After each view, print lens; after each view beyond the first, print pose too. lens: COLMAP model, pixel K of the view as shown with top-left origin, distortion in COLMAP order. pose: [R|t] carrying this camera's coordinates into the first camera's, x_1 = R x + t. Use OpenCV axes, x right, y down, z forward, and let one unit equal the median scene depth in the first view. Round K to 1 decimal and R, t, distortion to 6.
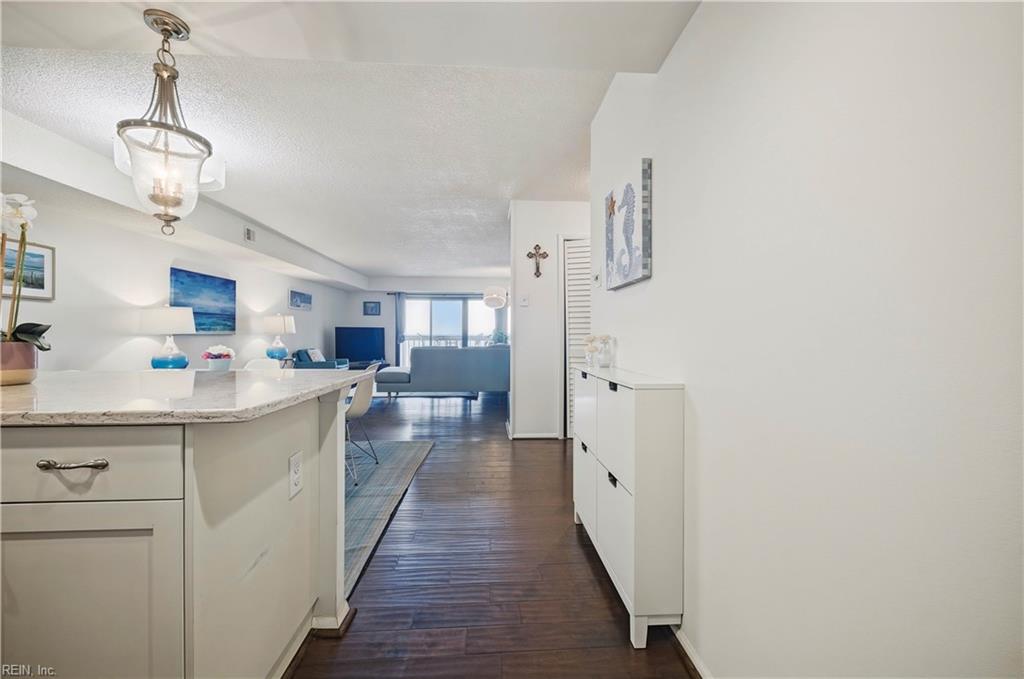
lens RADIAL K [[400.5, 0, 509.4], [0, 400.5, 334.7], [0, 0, 1]] dist [-0.000878, -0.000130]
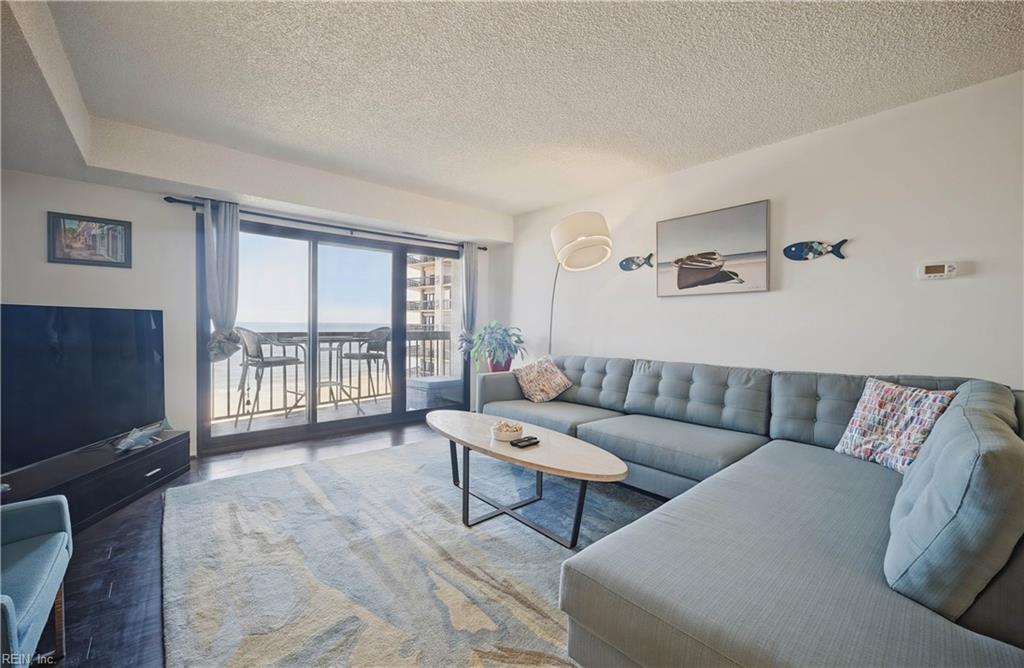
lens RADIAL K [[399.7, 0, 506.3], [0, 399.7, 330.9], [0, 0, 1]] dist [-0.002538, -0.000201]
pose [[0.797572, -0.002784, 0.603218, -0.282671], [-0.008239, 0.999846, 0.015508, -0.008681], [-0.603168, -0.017339, 0.797426, 0.603559]]
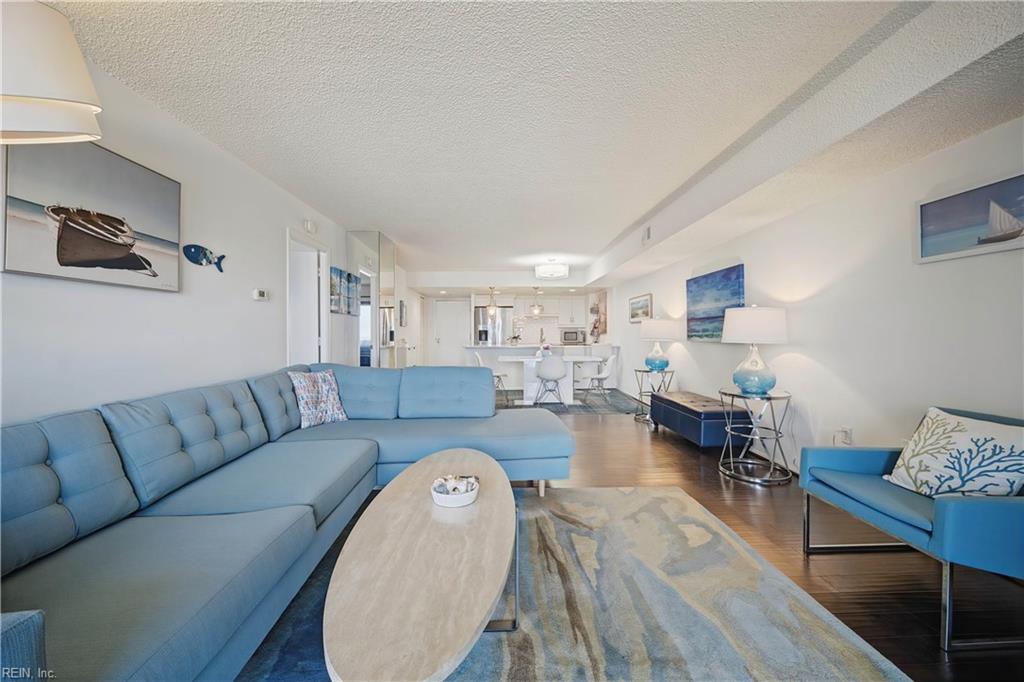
lens RADIAL K [[397.1, 0, 515.5], [0, 397.1, 331.8], [0, 0, 1]] dist [-0.000150, -0.000011]
pose [[-0.999812, 0.000957, 0.019382, -0.174710], [0.000864, 0.999988, -0.004815, -0.009338], [-0.019387, -0.004797, -0.999801, 0.930232]]
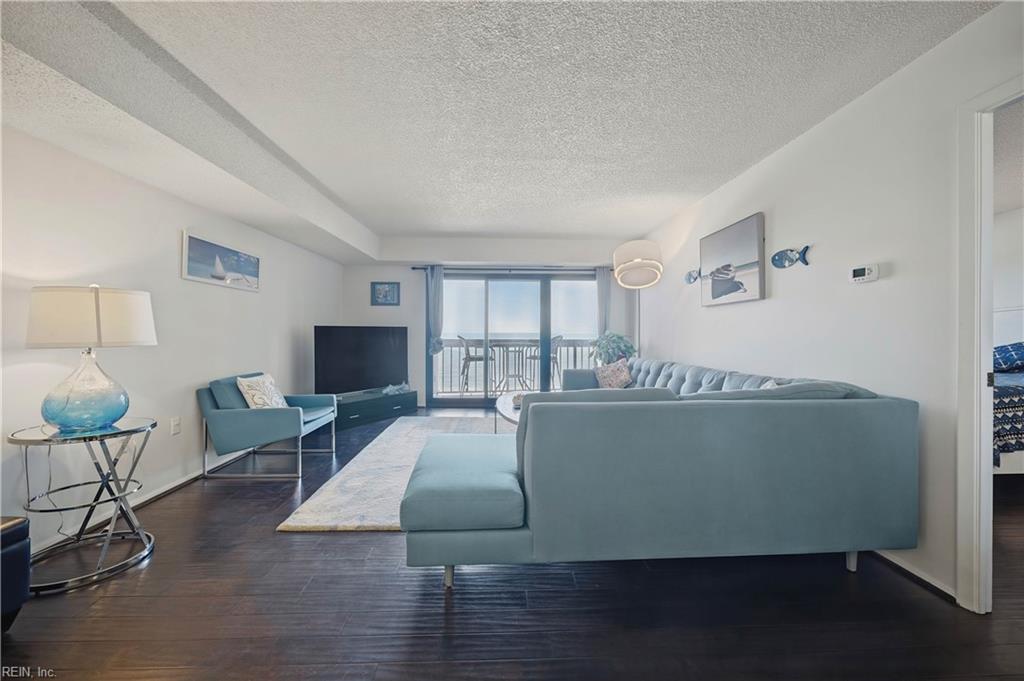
lens RADIAL K [[397.1, 0, 515.5], [0, 397.1, 331.3], [0, 0, 1]] dist [-0.000150, -0.000011]
pose [[0.999958, 0.000538, -0.009115, -0.151209], [-0.000581, 0.999989, -0.004698, -0.008600], [0.009113, 0.004703, 0.999947, 0.431130]]
